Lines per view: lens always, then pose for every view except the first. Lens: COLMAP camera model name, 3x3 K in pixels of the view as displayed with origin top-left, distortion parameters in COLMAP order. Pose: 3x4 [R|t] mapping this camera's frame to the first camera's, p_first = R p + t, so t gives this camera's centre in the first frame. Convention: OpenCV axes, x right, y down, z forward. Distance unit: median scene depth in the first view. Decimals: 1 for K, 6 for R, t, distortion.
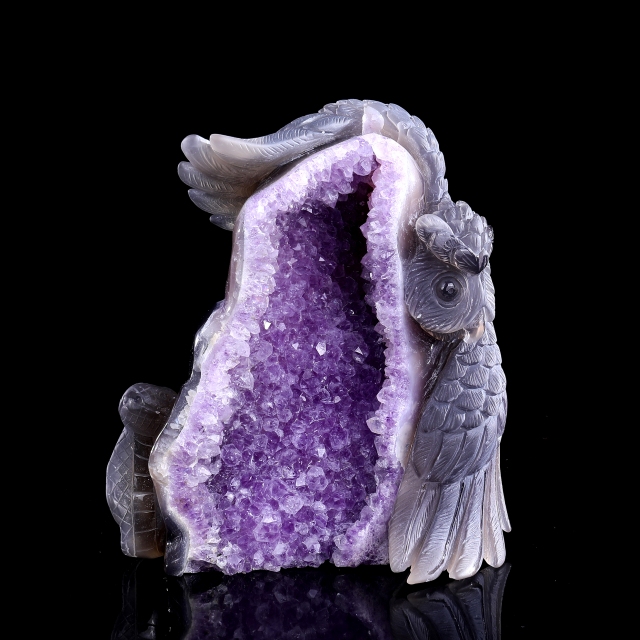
lens RADIAL K [[2248.0, 0, 306.9], [0, 2248.0, 319.0], [0, 0, 1]] dist [0.006723, 0.535794]
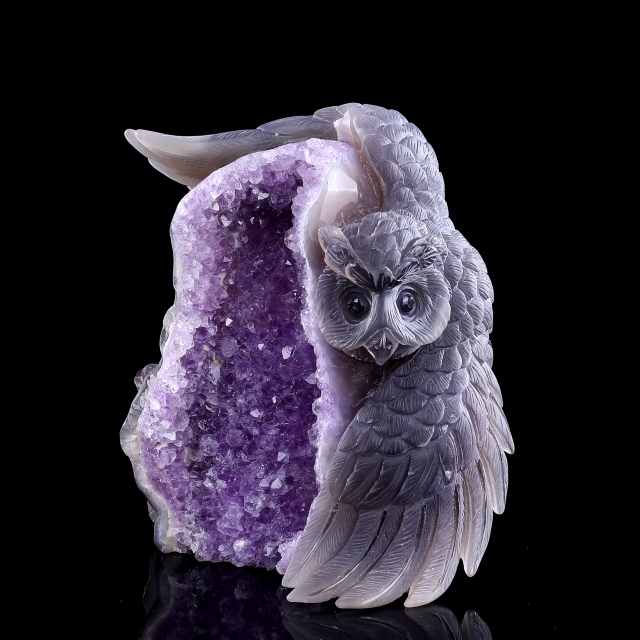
lens RADIAL K [[2248.0, 0, 306.9], [0, 2248.0, 319.0], [0, 0, 1]] dist [0.006723, 0.535794]
pose [[0.728701, 0.111910, -0.675627, 0.681684], [-0.106774, 0.993059, 0.049328, -0.051346], [0.676458, 0.036194, 0.735592, 0.276679]]
